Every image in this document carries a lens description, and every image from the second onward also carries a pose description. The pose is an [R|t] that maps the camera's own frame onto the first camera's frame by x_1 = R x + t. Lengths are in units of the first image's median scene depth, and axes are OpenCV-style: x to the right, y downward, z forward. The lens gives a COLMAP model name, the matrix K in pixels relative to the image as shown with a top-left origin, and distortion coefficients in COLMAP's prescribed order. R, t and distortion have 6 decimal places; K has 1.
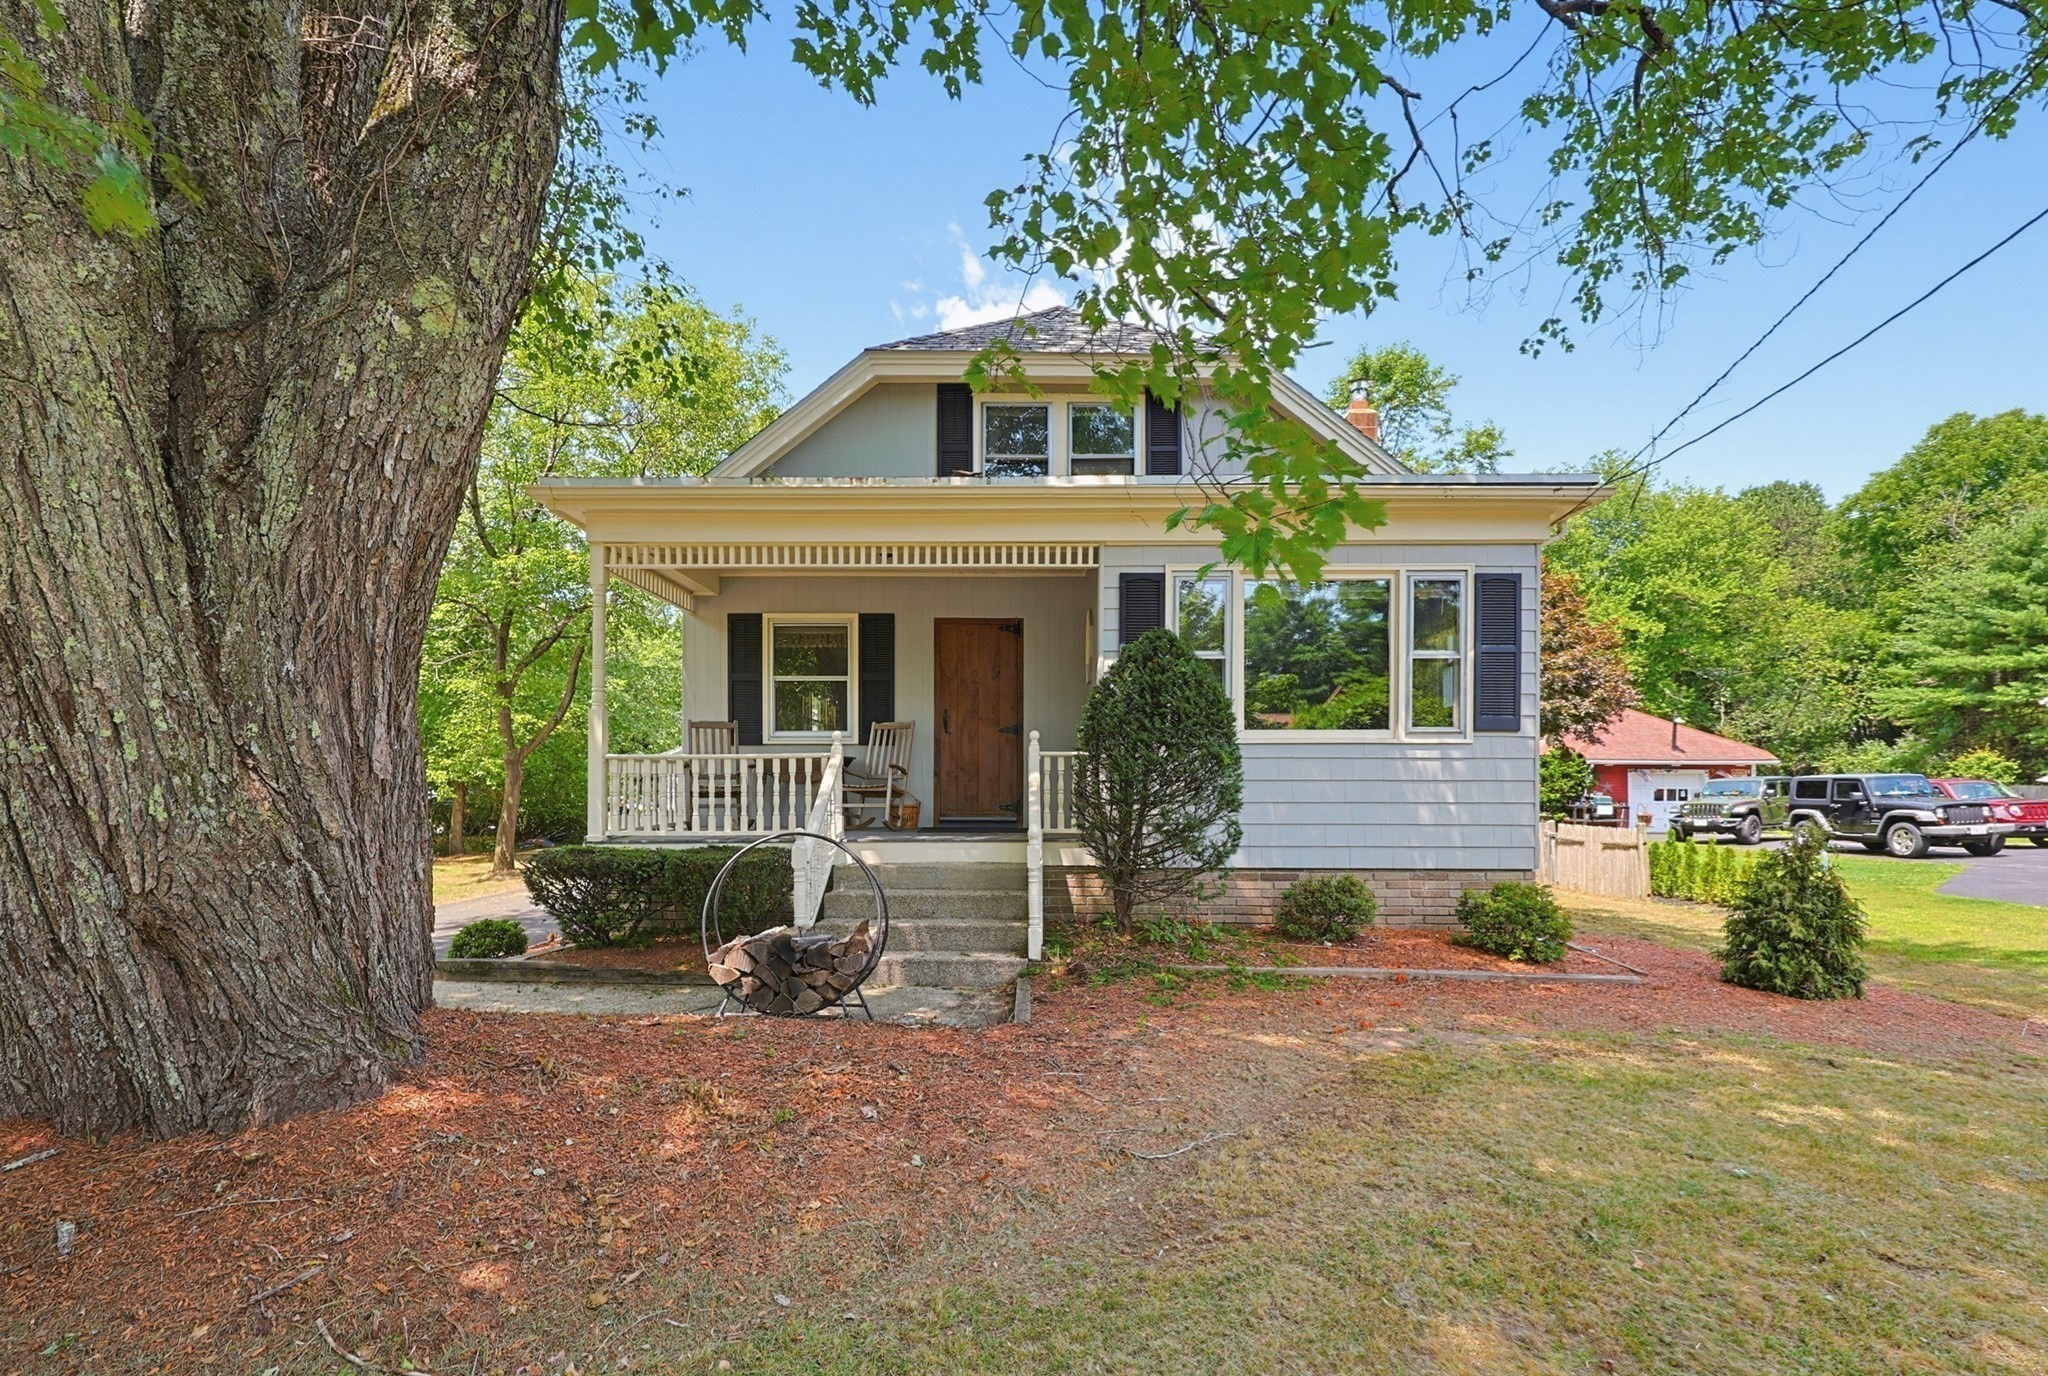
lens RADIAL K [[857.4, 0, 1016.8], [0, 857.4, 799.8], [0, 0, 1]] dist [-0.001023, 0.000175]
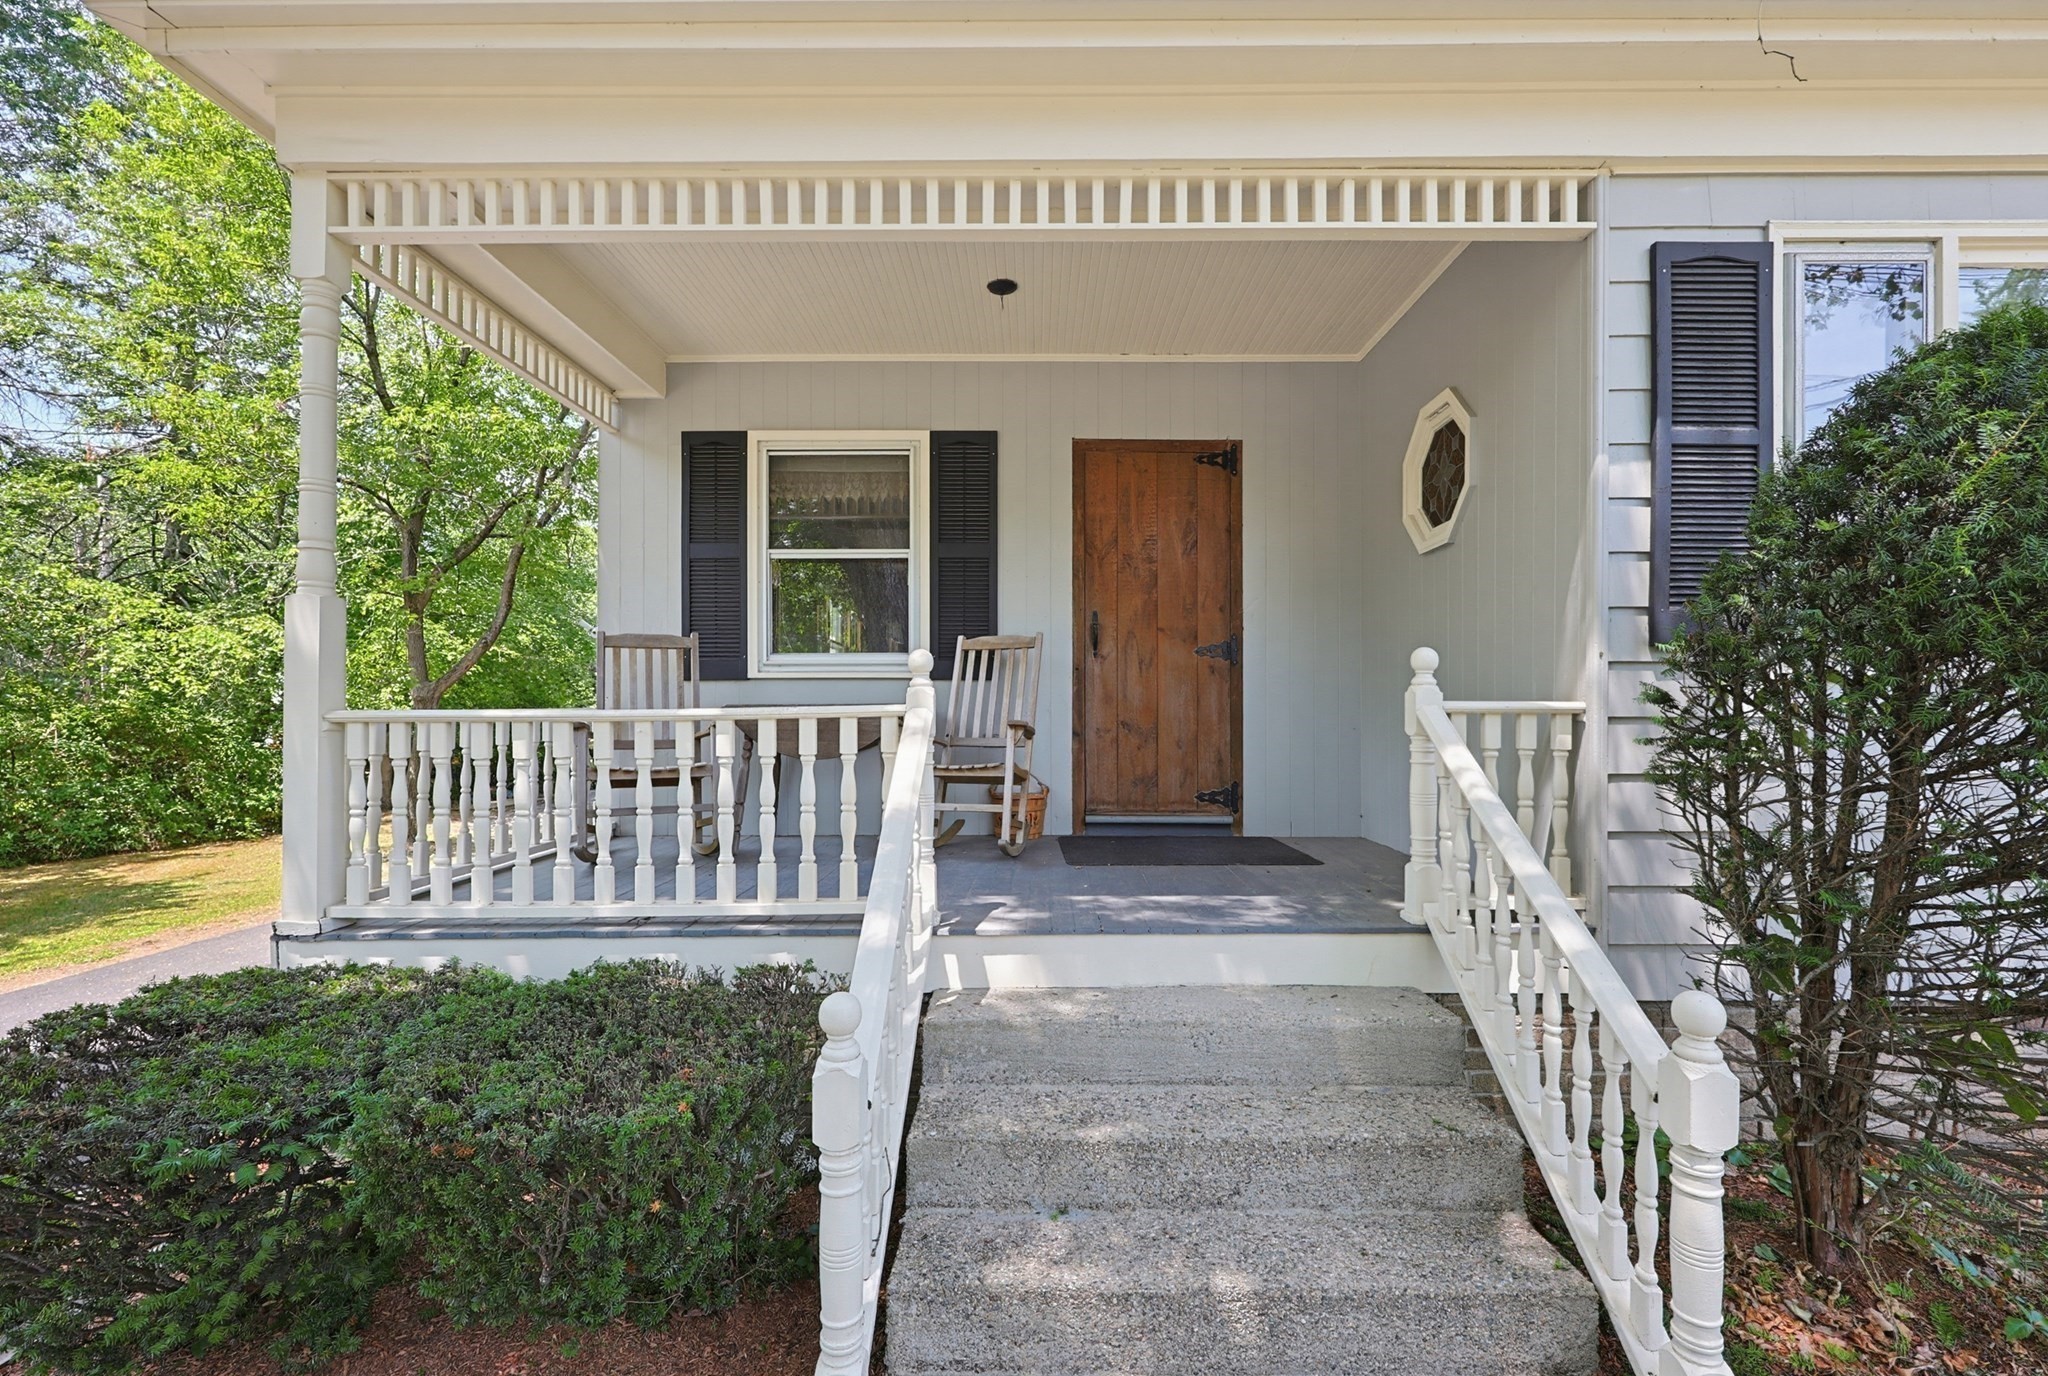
lens RADIAL K [[864.1, 0, 1035.6], [0, 864.1, 712.2], [0, 0, 1]] dist [-0.007114, 0.000013]
pose [[0.999883, -0.002431, 0.015072, -0.163392], [0.002728, 0.999801, -0.019754, -0.042567], [-0.015021, 0.019793, 0.999691, 0.602087]]
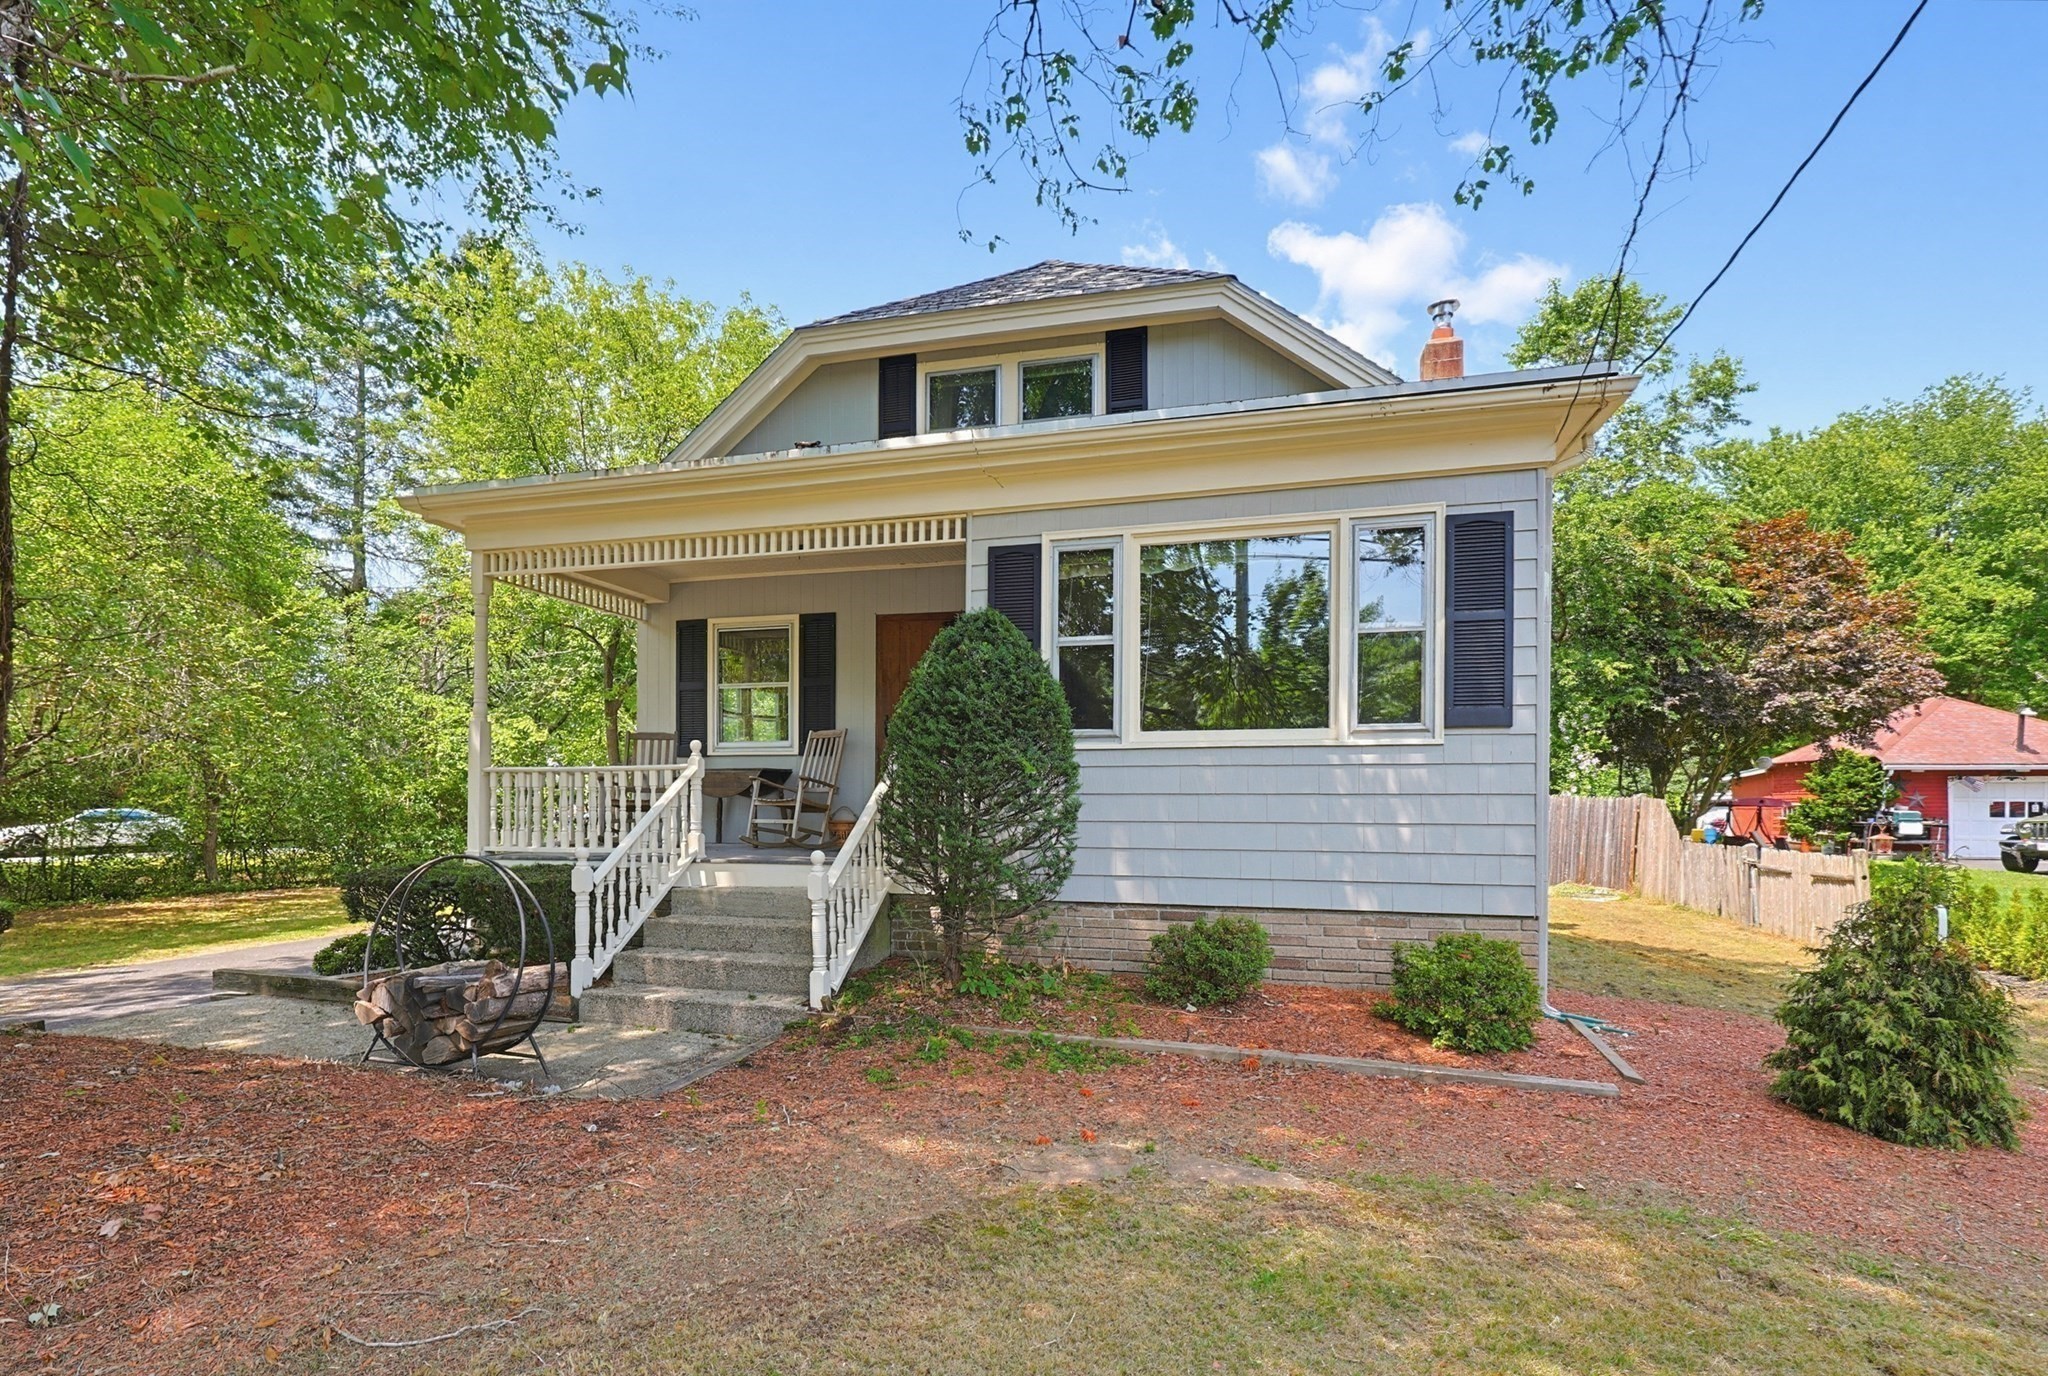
lens RADIAL K [[873.1, 0, 1019.3], [0, 873.1, 799.0], [0, 0, 1]] dist [-0.007876, 0.004333]
pose [[0.973624, 0.000940, -0.228156, 0.336014], [-0.004008, 0.999908, -0.012984, -0.006728], [0.228123, 0.013556, 0.973538, 0.174992]]
